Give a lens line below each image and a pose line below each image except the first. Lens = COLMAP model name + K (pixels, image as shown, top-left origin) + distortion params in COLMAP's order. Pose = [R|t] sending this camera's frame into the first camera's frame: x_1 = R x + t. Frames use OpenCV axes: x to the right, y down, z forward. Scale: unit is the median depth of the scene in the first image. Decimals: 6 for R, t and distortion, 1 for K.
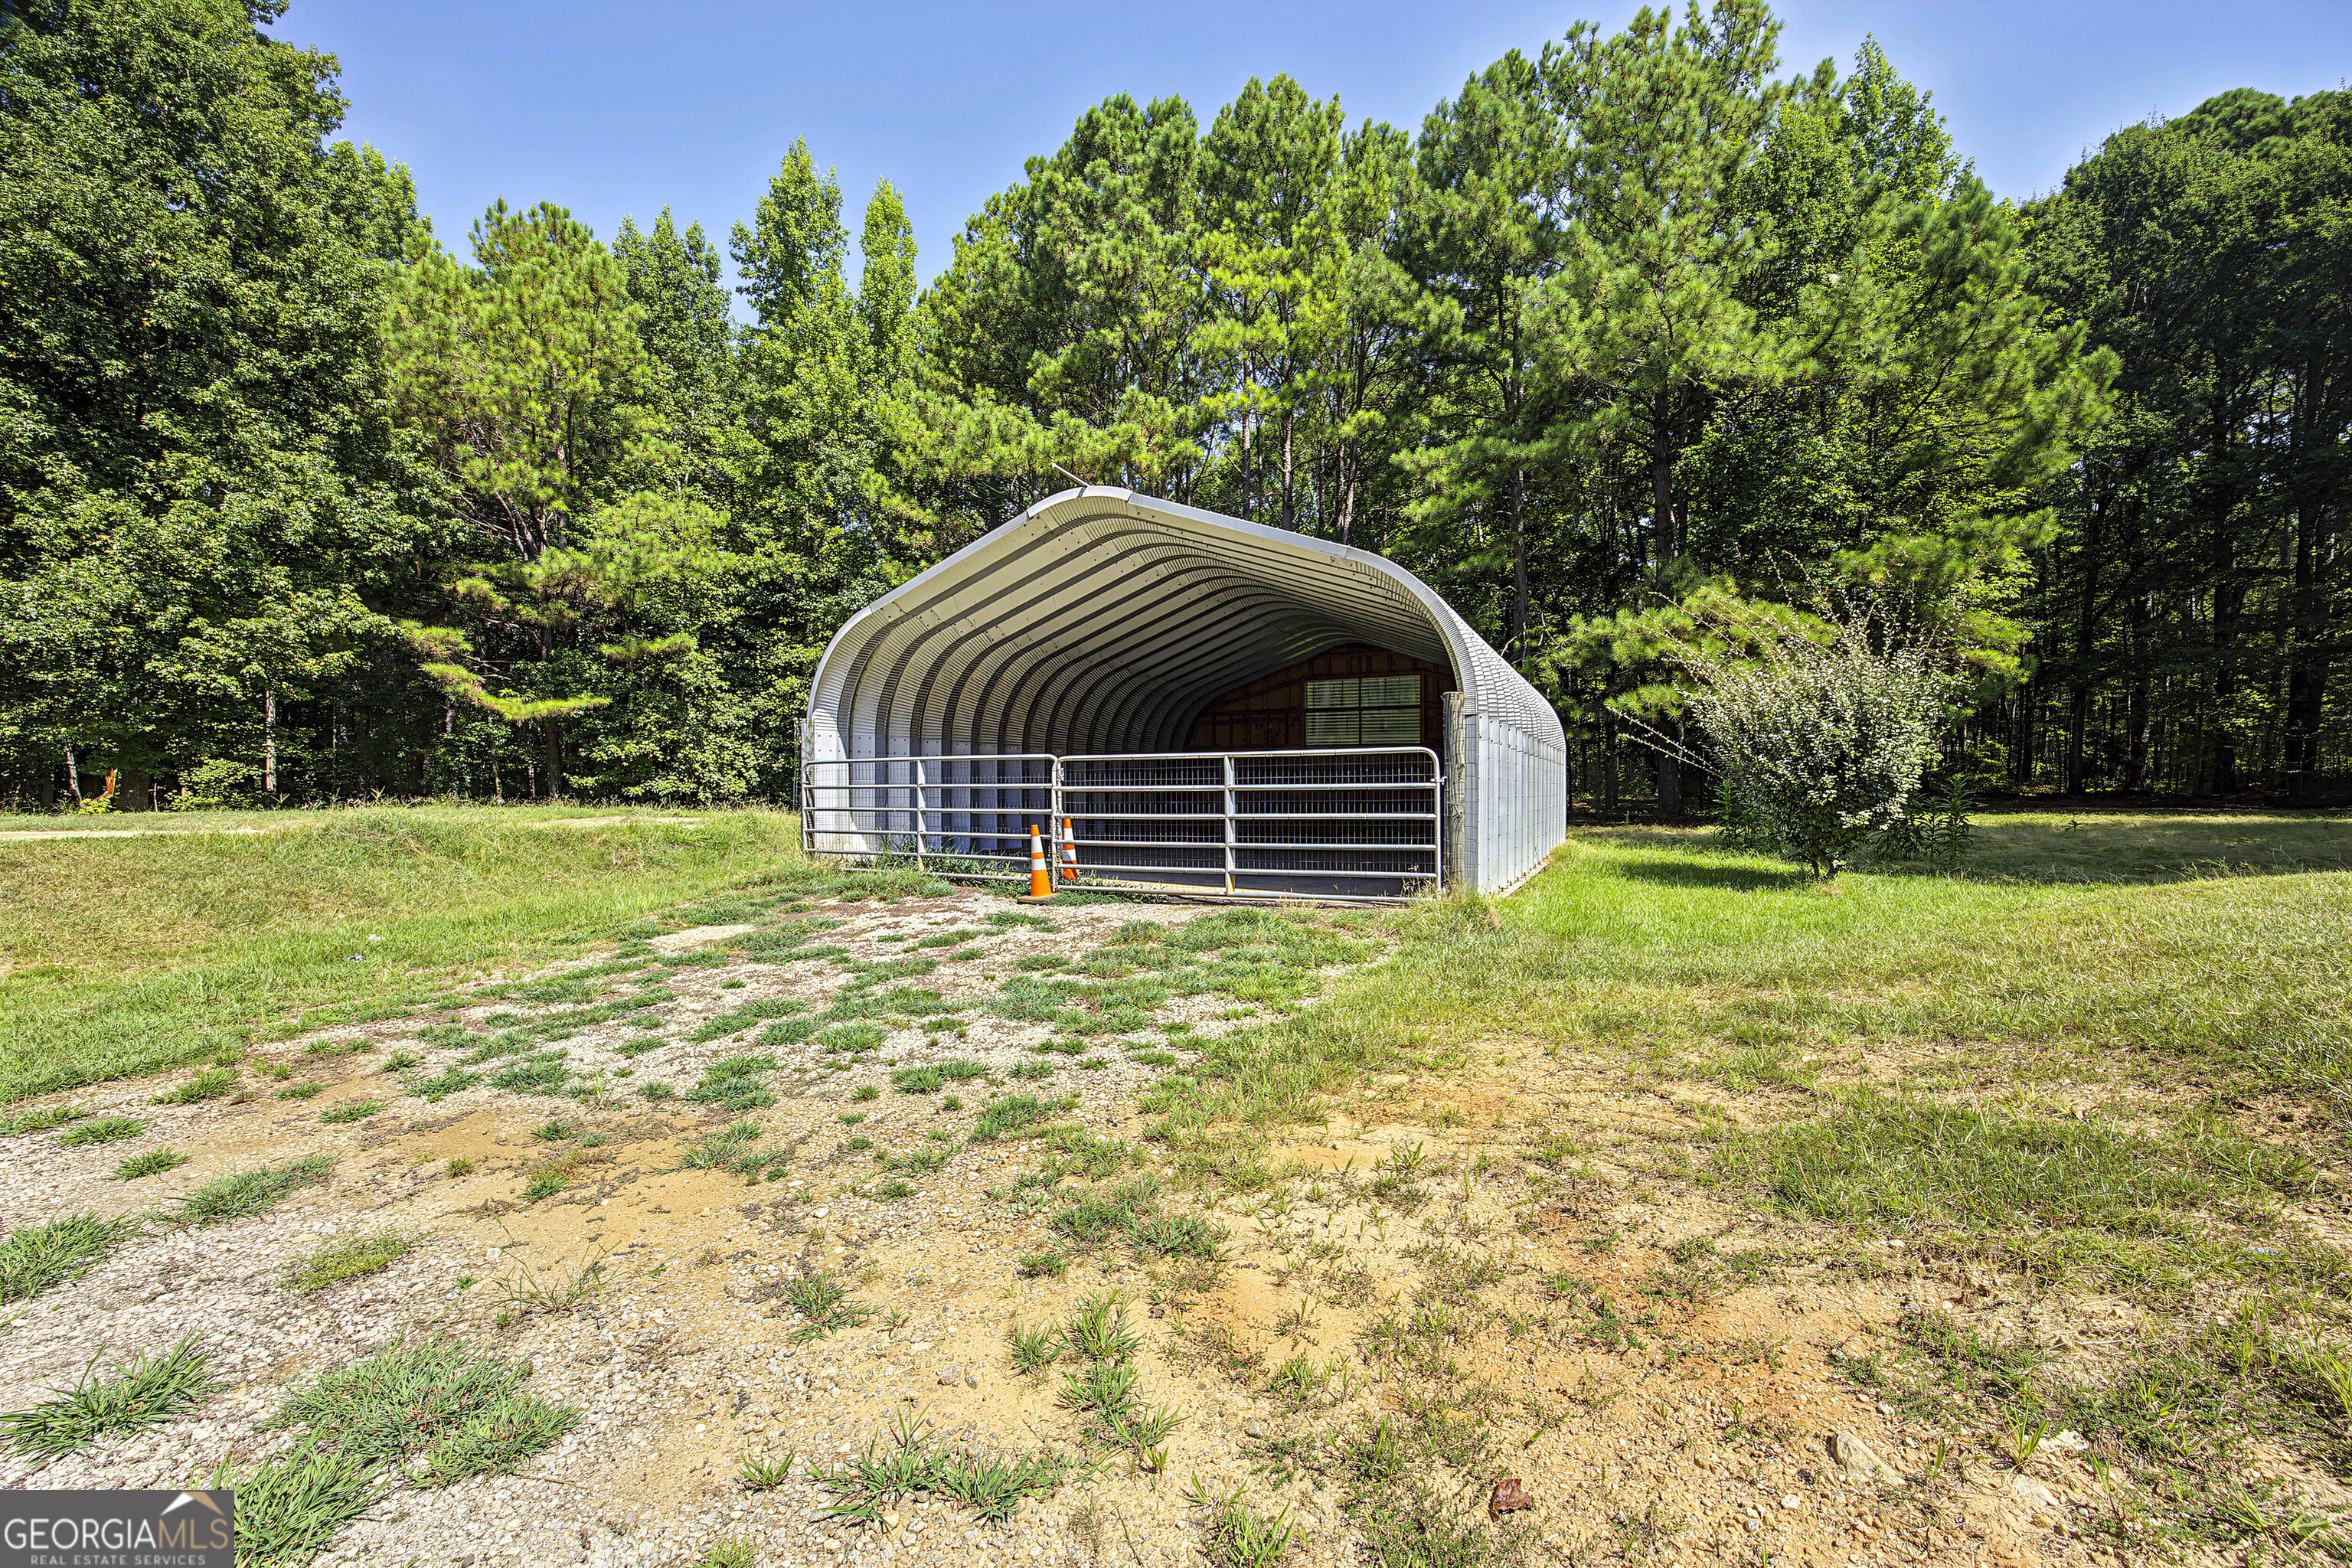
lens RADIAL K [[928.4, 0, 1176.0], [0, 928.4, 784.0], [0, 0, 1]] dist [-0.048128, 0.013834]
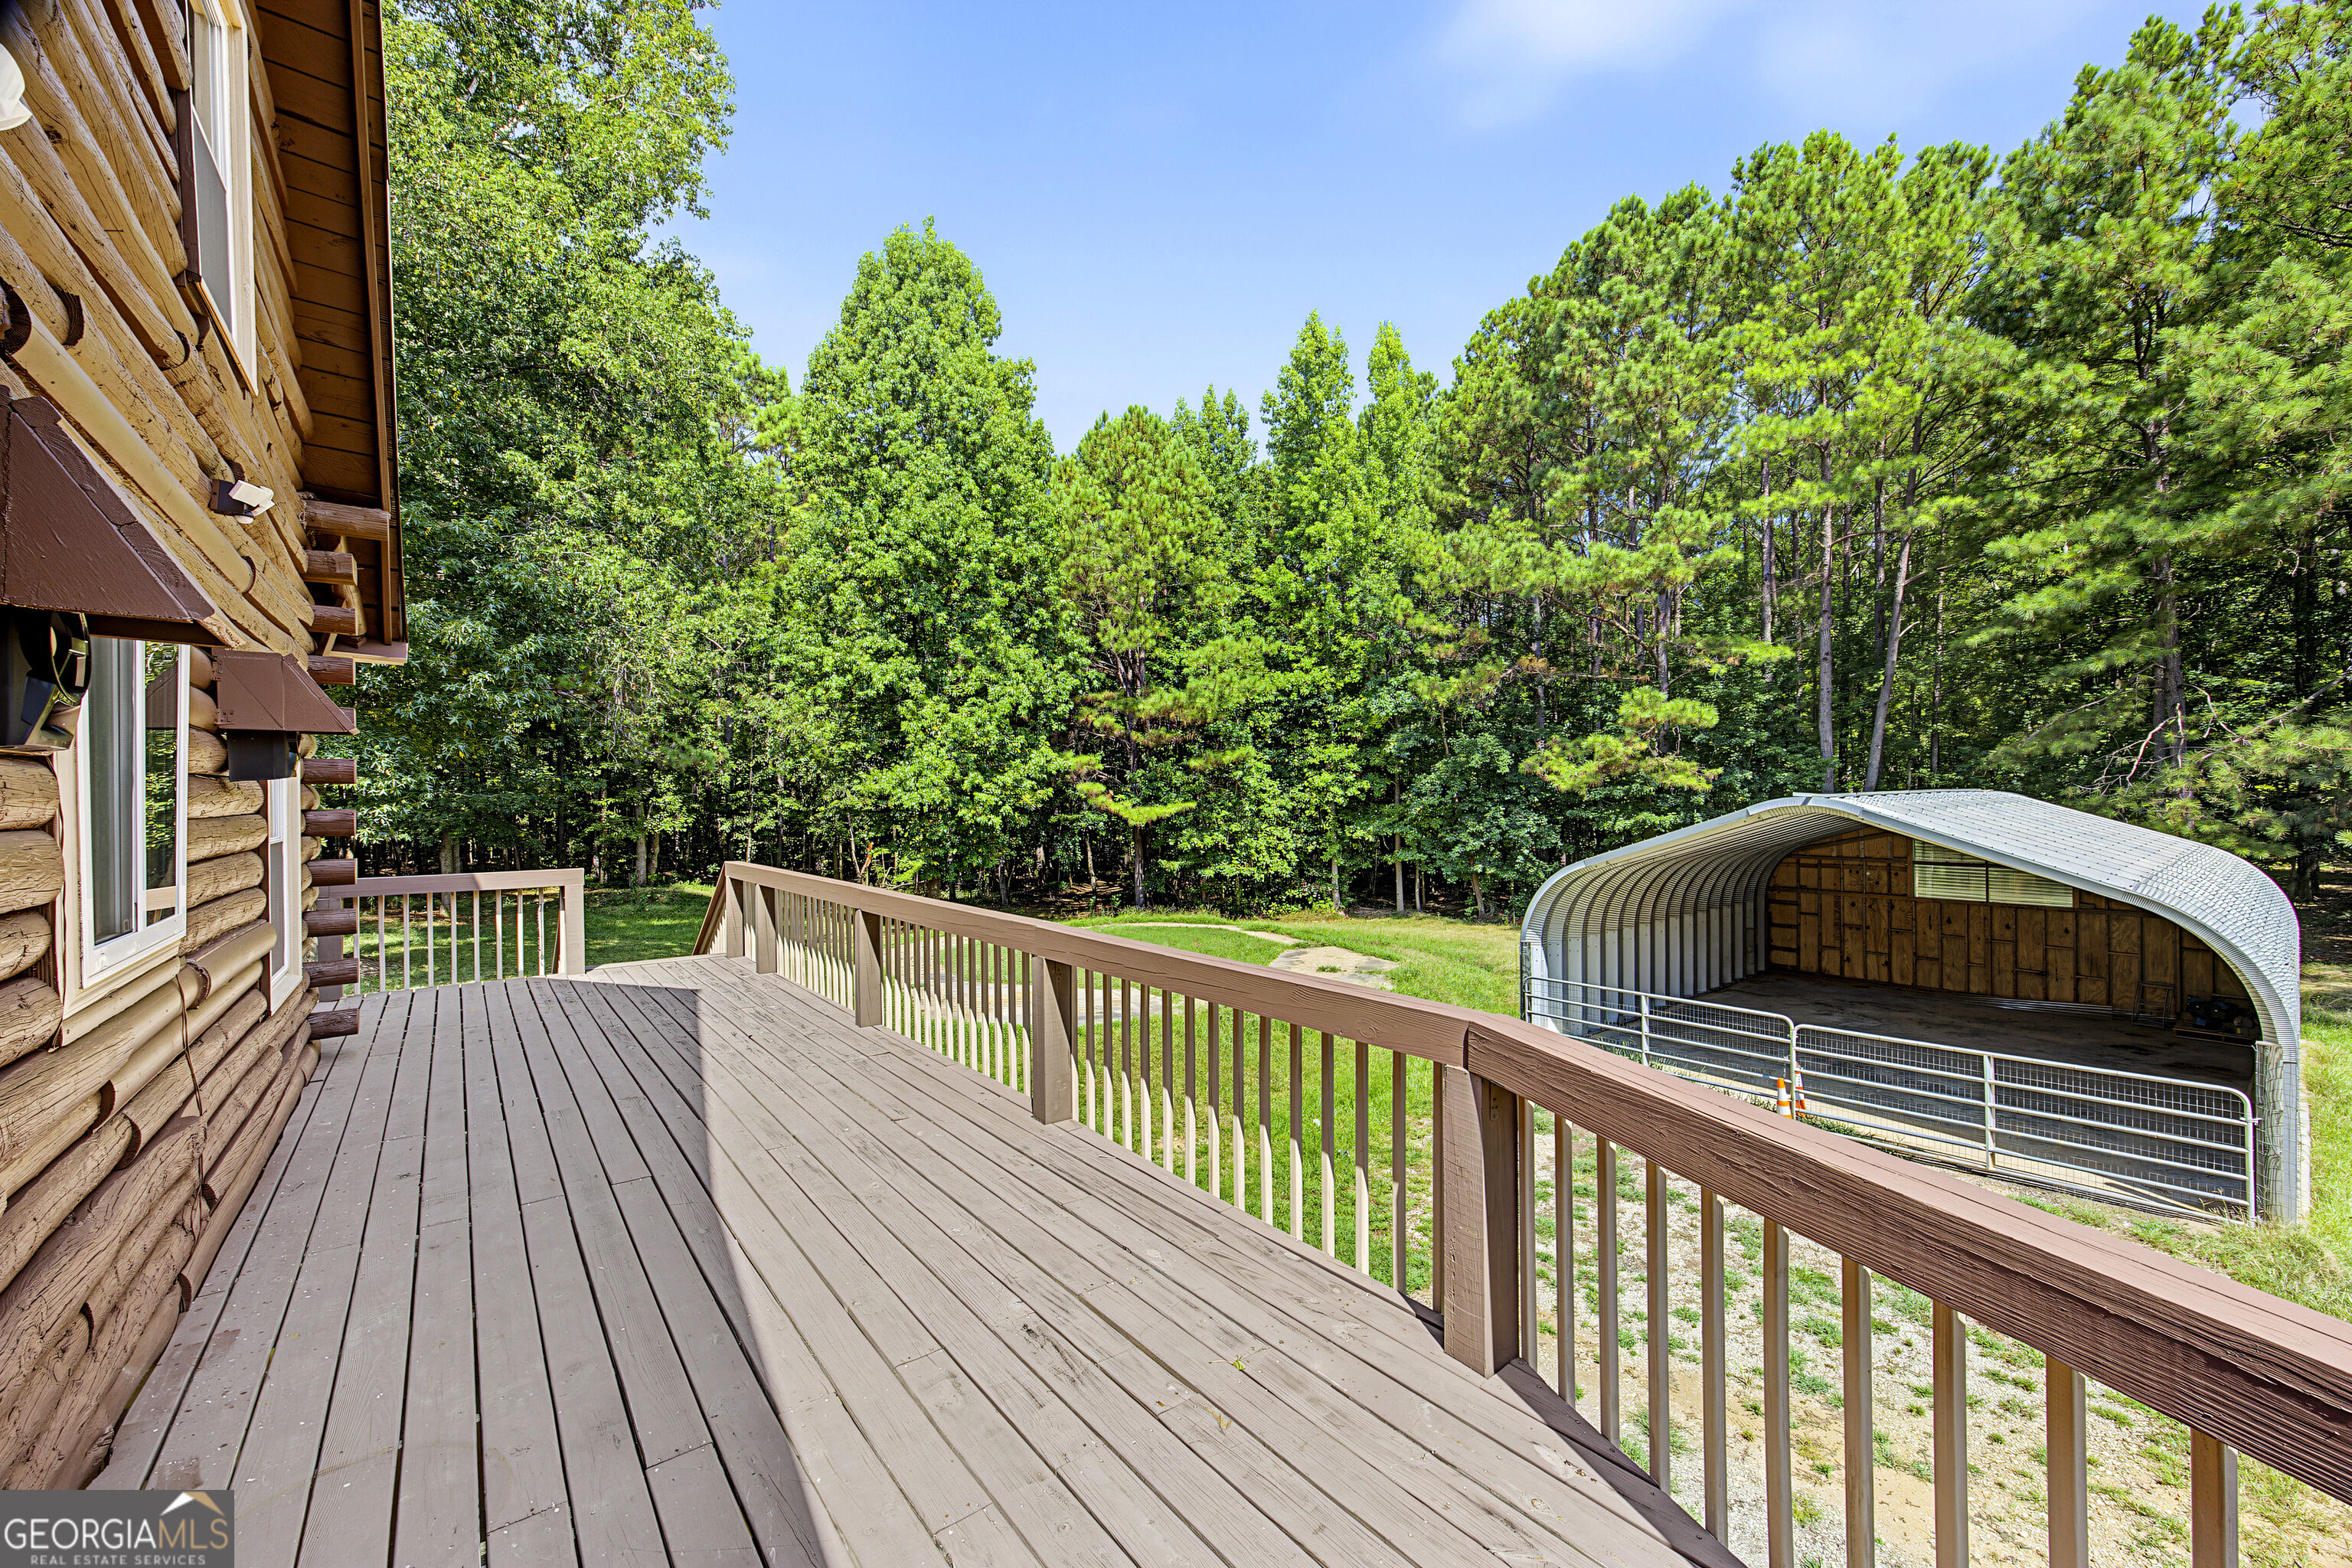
lens RADIAL K [[905.4, 0, 1185.9], [0, 905.4, 788.6], [0, 0, 1]] dist [-0.027058, 0.009216]
pose [[0.902258, -0.011143, -0.431053, -0.097058], [0.004246, 0.999847, -0.016959, -0.091653], [0.431177, 0.013471, 0.902167, -0.127564]]
